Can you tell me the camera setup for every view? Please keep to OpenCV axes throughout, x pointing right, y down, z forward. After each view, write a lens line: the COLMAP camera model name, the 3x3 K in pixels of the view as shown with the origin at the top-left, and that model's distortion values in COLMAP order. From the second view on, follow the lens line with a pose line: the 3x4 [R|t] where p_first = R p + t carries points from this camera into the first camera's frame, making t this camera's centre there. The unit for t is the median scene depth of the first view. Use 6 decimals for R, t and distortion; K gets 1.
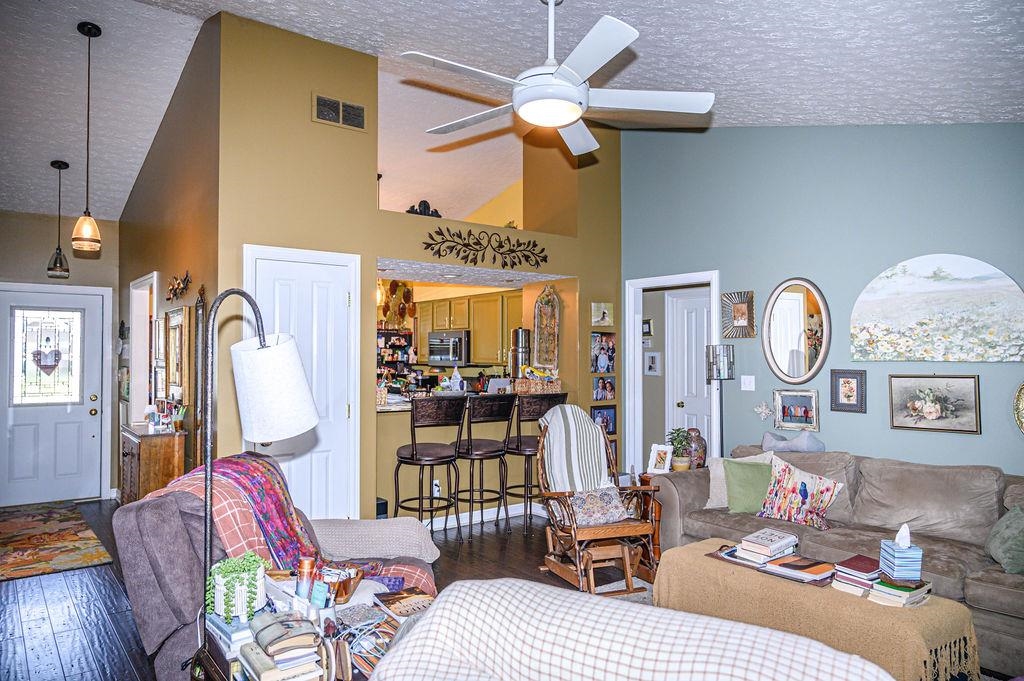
lens RADIAL K [[670.3, 0, 508.1], [0, 670.3, 340.4], [0, 0, 1]] dist [-0.024399, 0.002034]
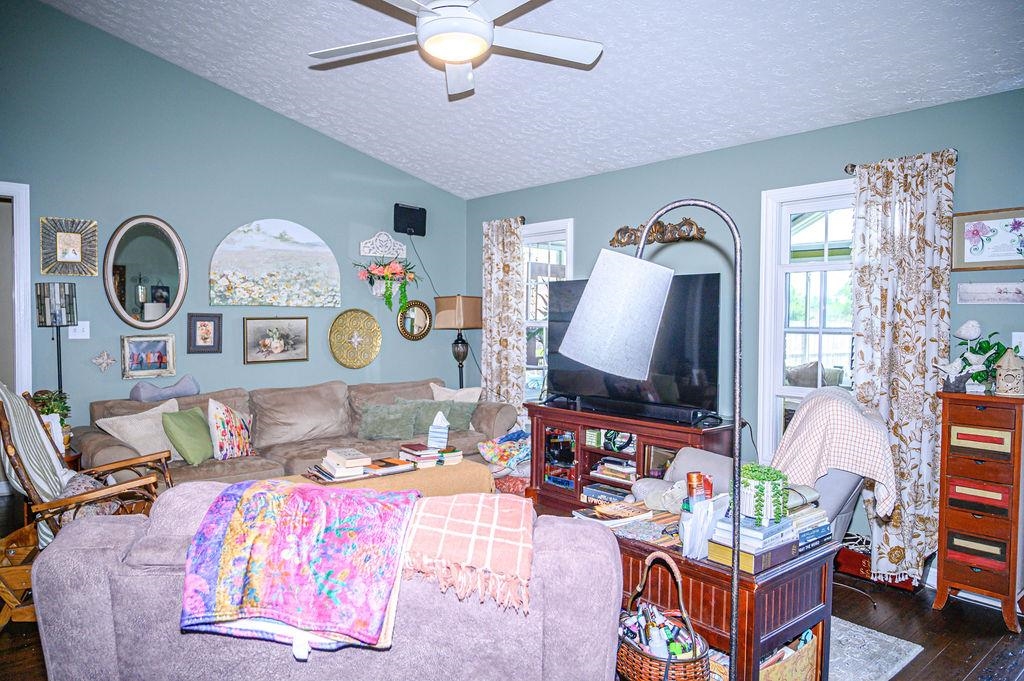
lens RADIAL K [[670.3, 0, 507.8], [0, 670.3, 342.6], [0, 0, 1]] dist [-0.024399, 0.002034]
pose [[-0.065005, -0.035884, 0.997240, -0.609609], [-0.029159, 0.998995, 0.034047, 0.042862], [-0.997459, -0.026866, -0.065986, 0.626155]]
